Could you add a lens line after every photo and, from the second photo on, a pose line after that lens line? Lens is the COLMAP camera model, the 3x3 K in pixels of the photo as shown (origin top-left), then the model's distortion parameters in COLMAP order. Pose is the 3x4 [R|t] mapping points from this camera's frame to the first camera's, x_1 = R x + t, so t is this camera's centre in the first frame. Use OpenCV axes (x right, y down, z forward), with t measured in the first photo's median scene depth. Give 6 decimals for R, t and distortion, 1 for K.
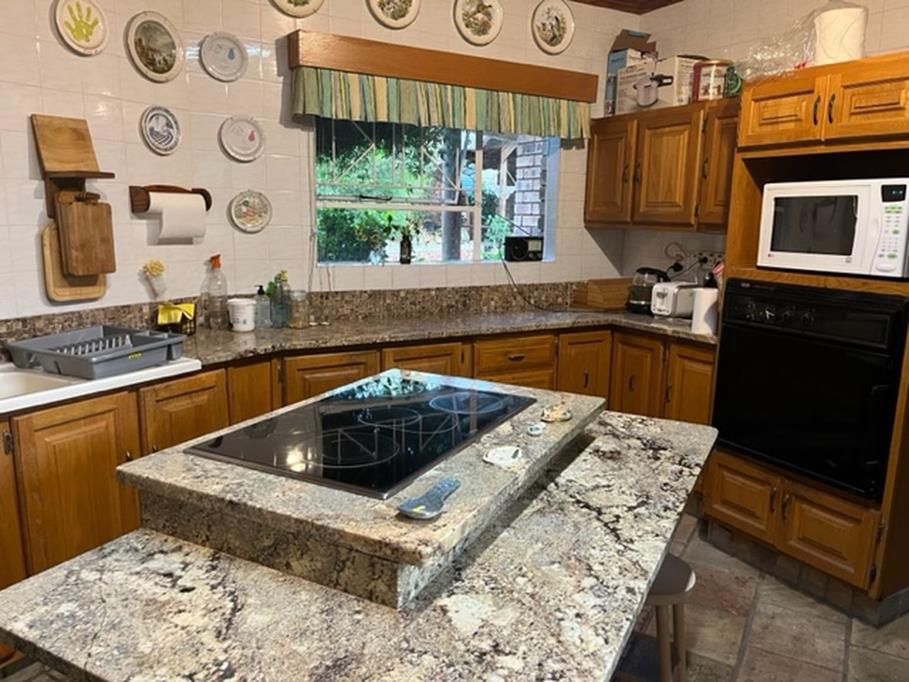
lens RADIAL K [[683.4, 0, 457.0], [0, 683.4, 339.4], [0, 0, 1]] dist [-0.010516, -0.023052]
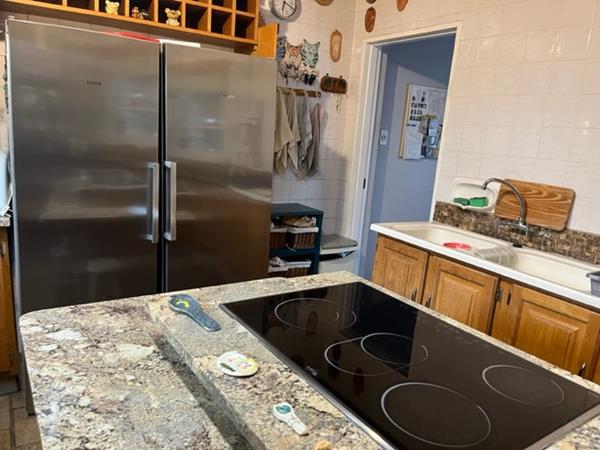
lens RADIAL K [[451.1, 0, 302.1], [0, 451.1, 227.1], [0, 0, 1]] dist [-0.010516, -0.023052]
pose [[-0.459857, 0.137728, -0.877247, 0.668735], [-0.260524, 0.923500, 0.281557, -0.253577], [0.848916, 0.358020, -0.388797, 1.520938]]
